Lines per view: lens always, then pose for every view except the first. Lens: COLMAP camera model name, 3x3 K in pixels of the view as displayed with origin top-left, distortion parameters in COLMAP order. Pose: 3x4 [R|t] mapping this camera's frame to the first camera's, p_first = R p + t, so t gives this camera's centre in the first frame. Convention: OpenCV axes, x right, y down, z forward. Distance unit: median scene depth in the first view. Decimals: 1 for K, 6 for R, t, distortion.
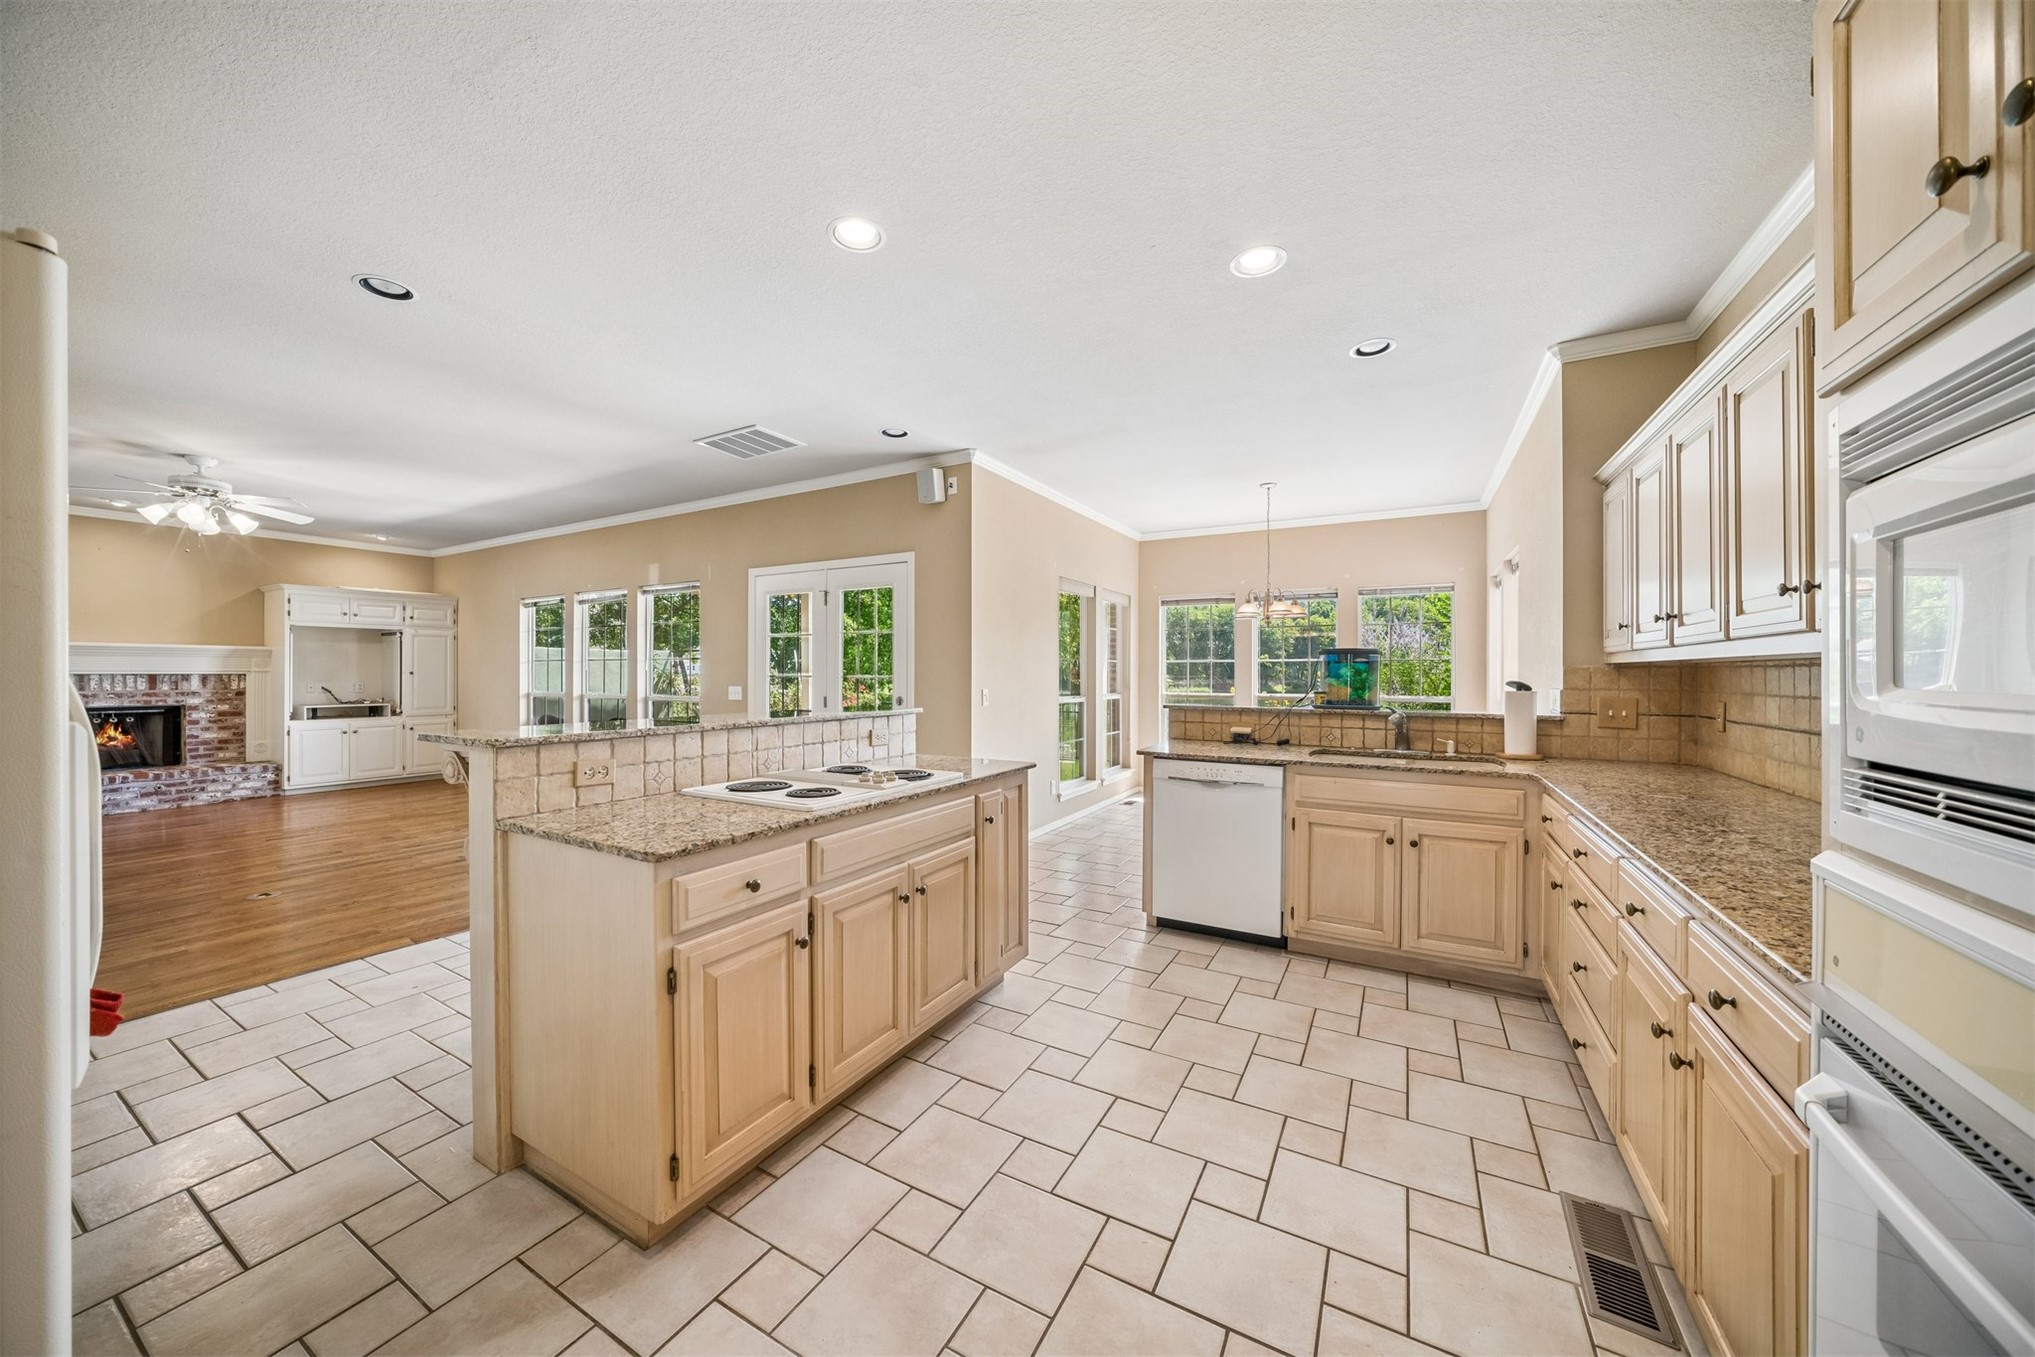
lens RADIAL K [[711.0, 0, 1007.7], [0, 711.0, 673.0], [0, 0, 1]] dist [-0.022518, 0.004518]
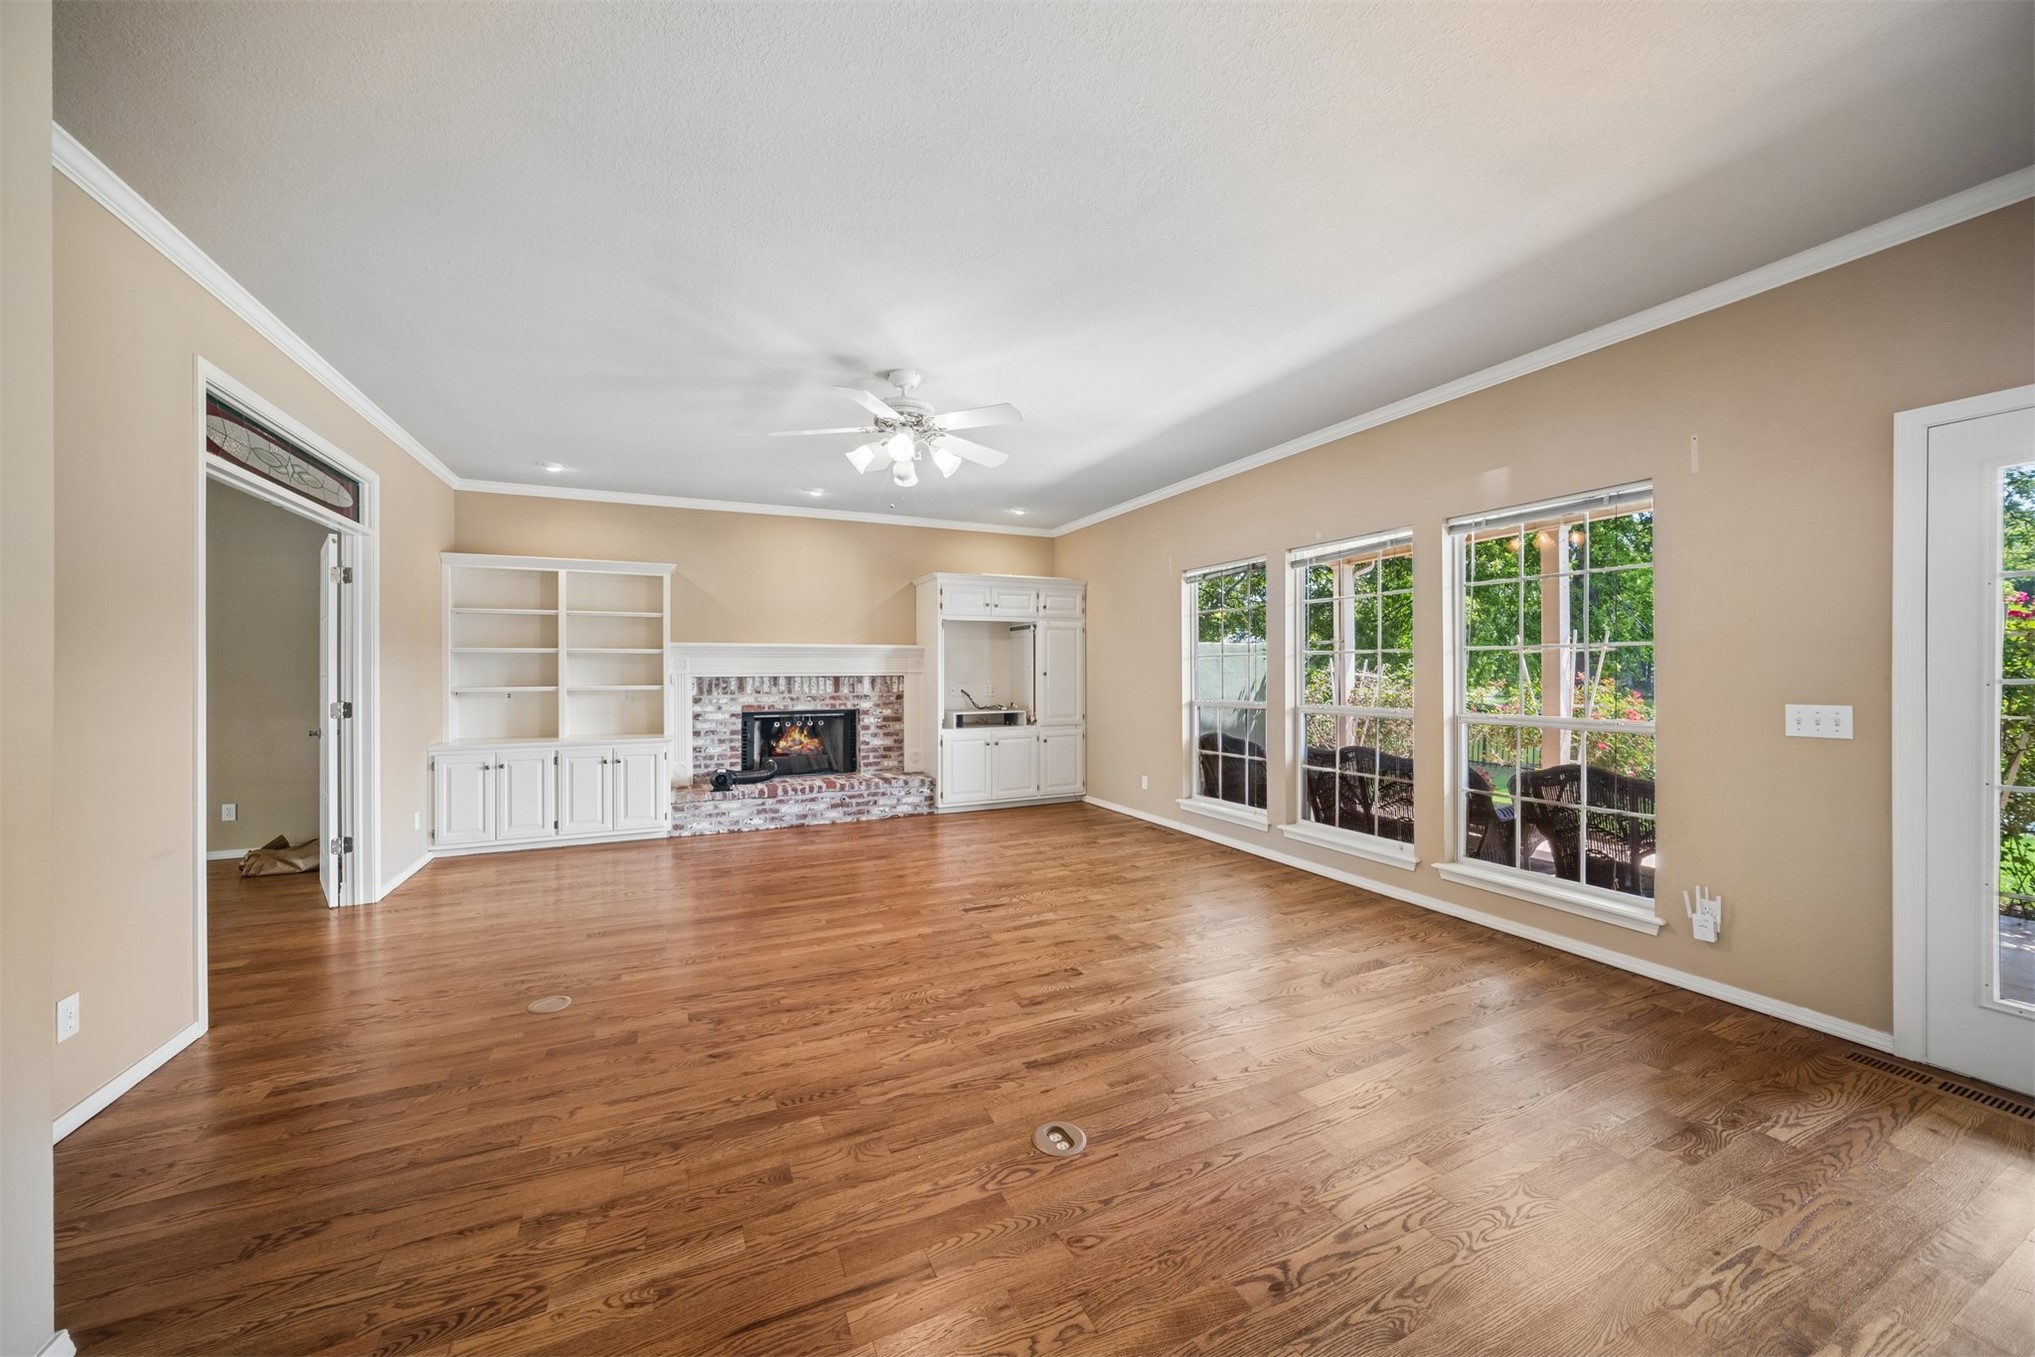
lens RADIAL K [[711.0, 0, 994.5], [0, 711.0, 672.5], [0, 0, 1]] dist [-0.022518, 0.004518]
pose [[0.806855, -0.002925, -0.590742, -0.481061], [0.004402, 0.999990, 0.001062, -0.003397], [0.590733, -0.003458, 0.806860, 0.341533]]
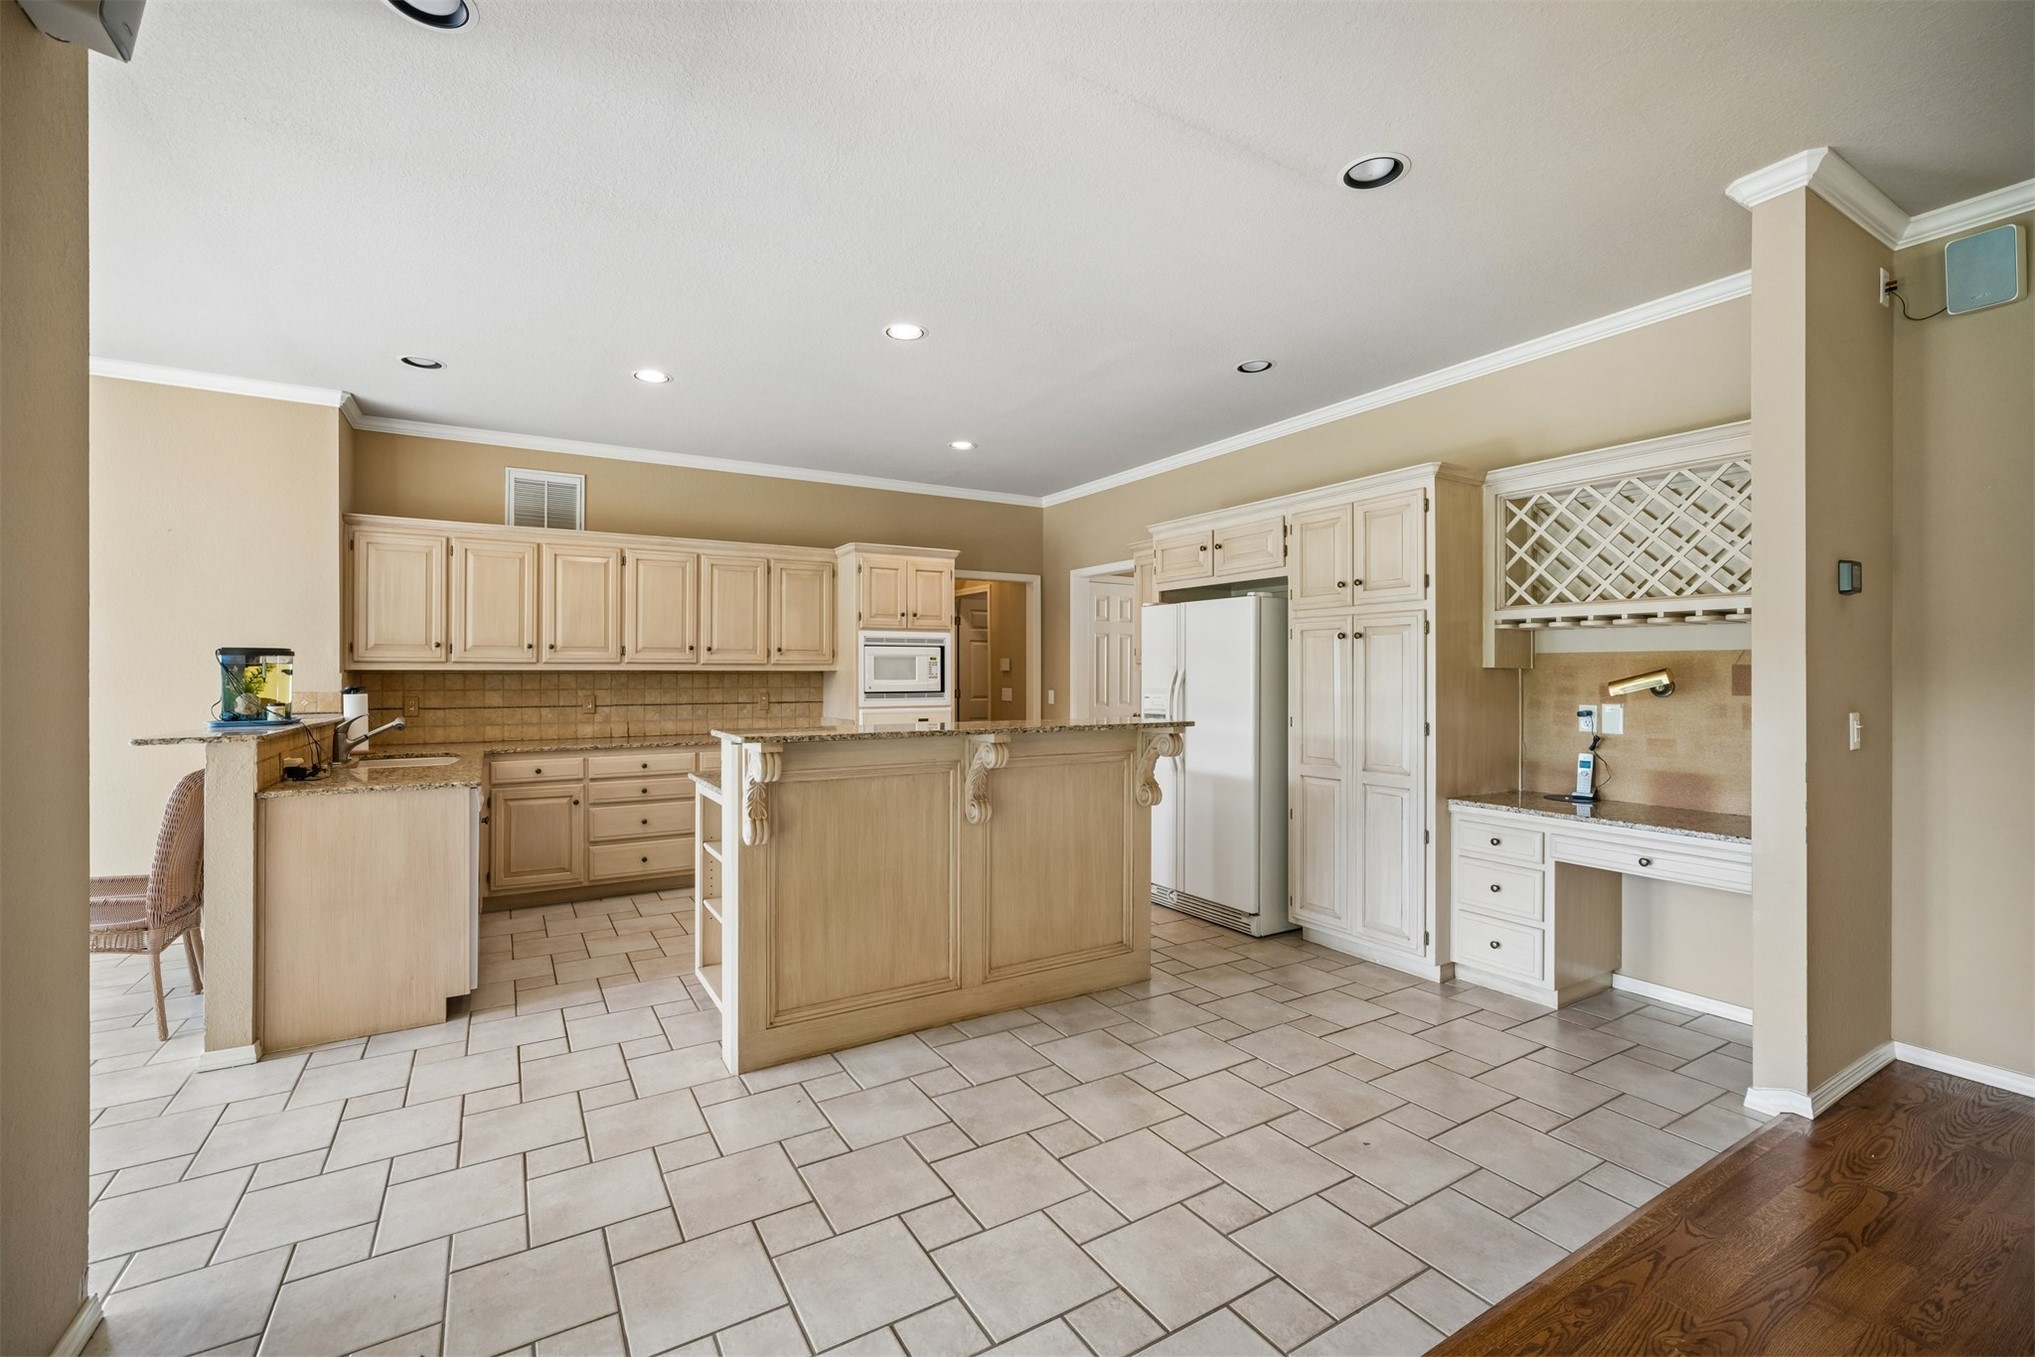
lens RADIAL K [[851.2, 0, 1000.0], [0, 851.2, 680.8], [0, 0, 1]] dist [-0.026493, 0.004770]
pose [[-0.868381, -0.005269, 0.495869, -0.403582], [-0.001733, 0.999970, 0.007591, -0.003651], [-0.495894, 0.005733, -0.868364, 0.807045]]
